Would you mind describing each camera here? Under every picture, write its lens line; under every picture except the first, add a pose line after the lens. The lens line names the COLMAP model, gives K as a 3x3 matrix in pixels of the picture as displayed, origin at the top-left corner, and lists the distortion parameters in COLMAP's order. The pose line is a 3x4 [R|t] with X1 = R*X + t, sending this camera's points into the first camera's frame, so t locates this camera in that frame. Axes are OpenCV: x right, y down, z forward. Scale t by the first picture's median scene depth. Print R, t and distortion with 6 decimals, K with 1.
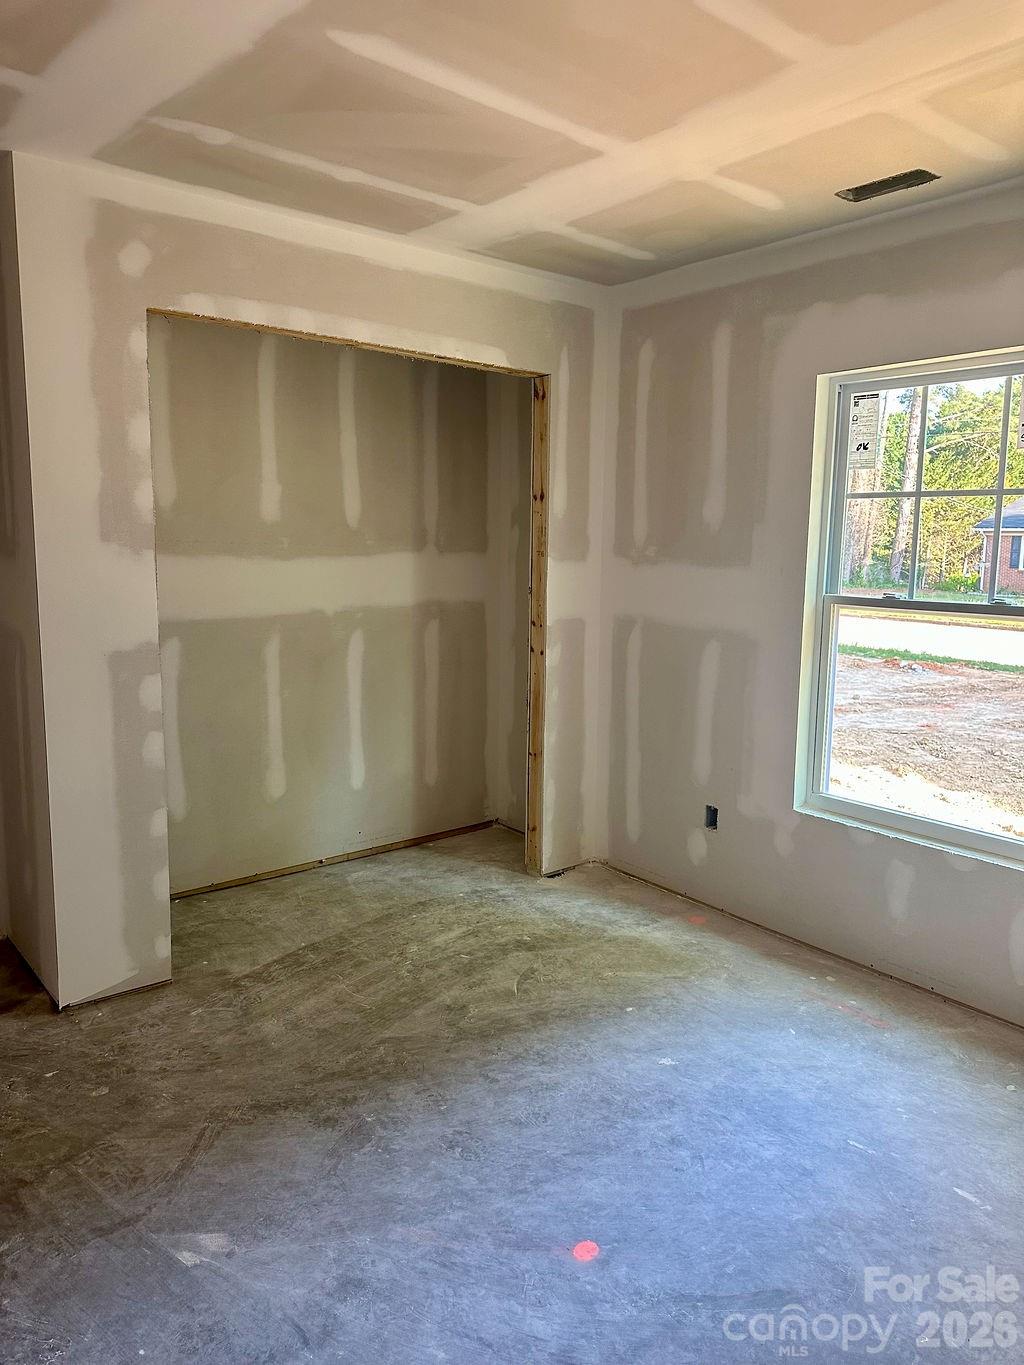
lens RADIAL K [[962.0, 0, 512.8], [0, 962.0, 664.2], [0, 0, 1]] dist [0.051595, -0.064507]
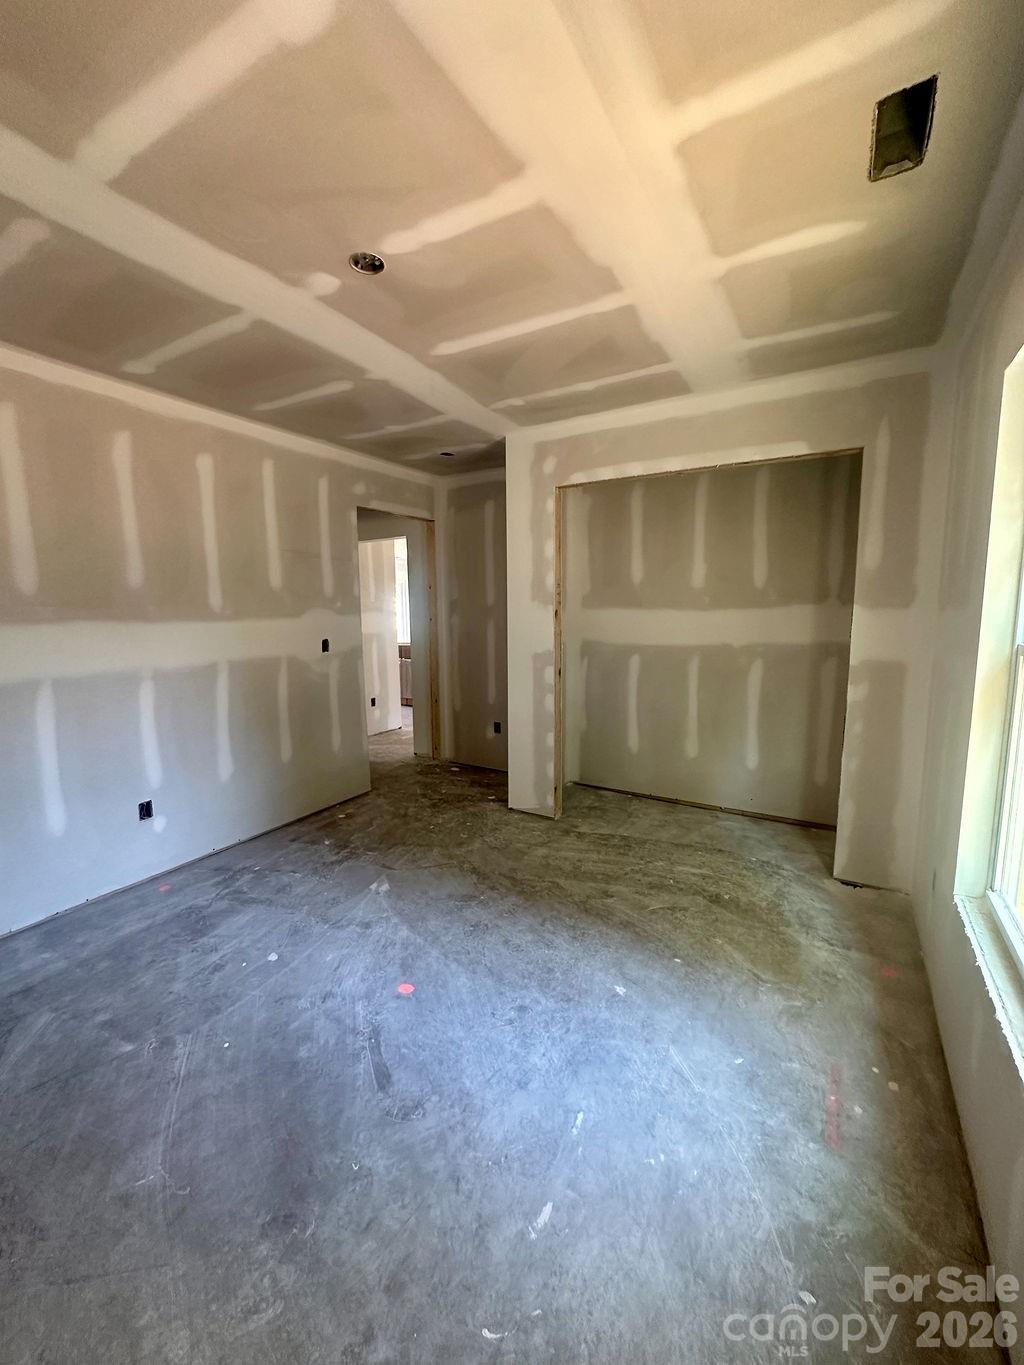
lens RADIAL K [[547.6, 0, 517.7], [0, 547.6, 675.3], [0, 0, 1]] dist [-0.003877, 0.001496]
pose [[0.340009, 0.098081, -0.935294, 0.705323], [-0.111733, 0.991715, 0.063379, -0.035239], [0.933761, 0.082954, 0.348151, 0.546974]]
